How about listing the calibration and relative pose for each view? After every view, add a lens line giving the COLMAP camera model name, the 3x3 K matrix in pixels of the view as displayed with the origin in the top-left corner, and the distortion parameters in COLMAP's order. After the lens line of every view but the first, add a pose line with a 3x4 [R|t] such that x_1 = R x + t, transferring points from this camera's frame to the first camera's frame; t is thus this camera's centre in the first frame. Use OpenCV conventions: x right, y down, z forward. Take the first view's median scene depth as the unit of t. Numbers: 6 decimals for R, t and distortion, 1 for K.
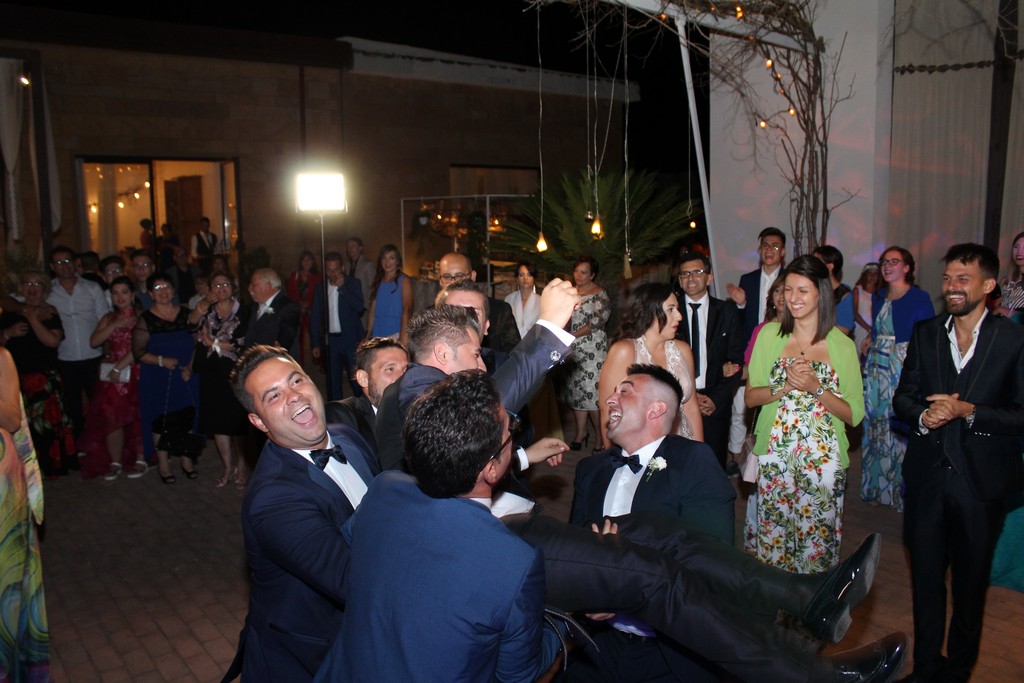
lens RADIAL K [[850.5, 0, 511.6], [0, 850.5, 343.5], [0, 0, 1]] dist [-0.158813, 0.141517]
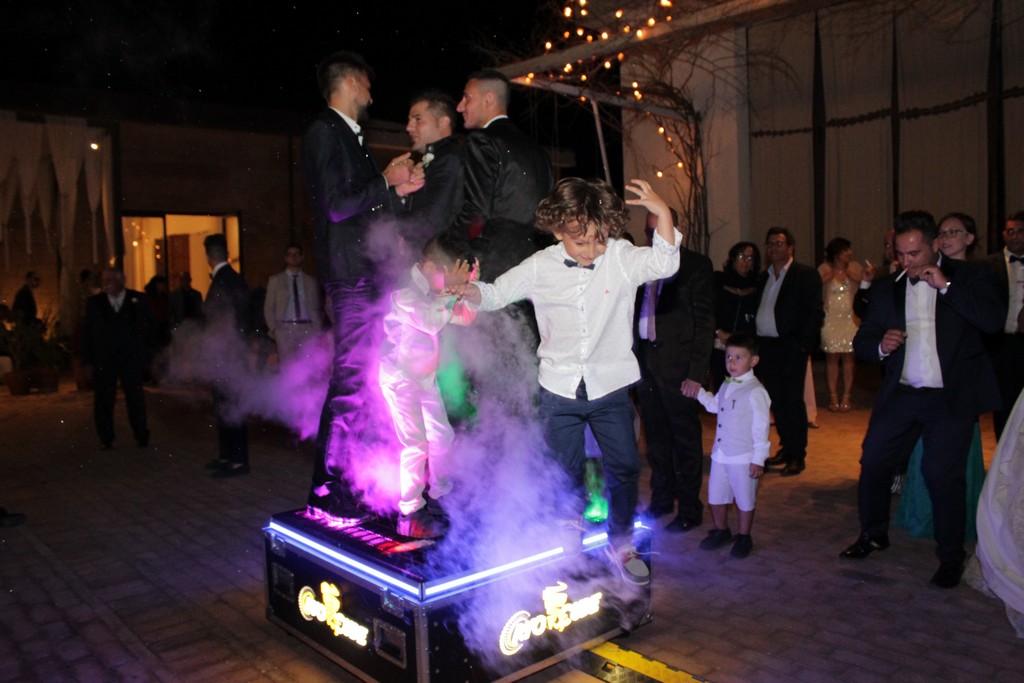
lens RADIAL K [[855.4, 0, 512.0], [0, 855.4, 341.5], [0, 0, 1]] dist [-0.164513, 0.151225]
pose [[0.997948, -0.014222, 0.062438, -0.034446], [0.019526, 0.996174, -0.085184, 0.131908], [-0.060988, 0.086228, 0.994407, -0.365839]]
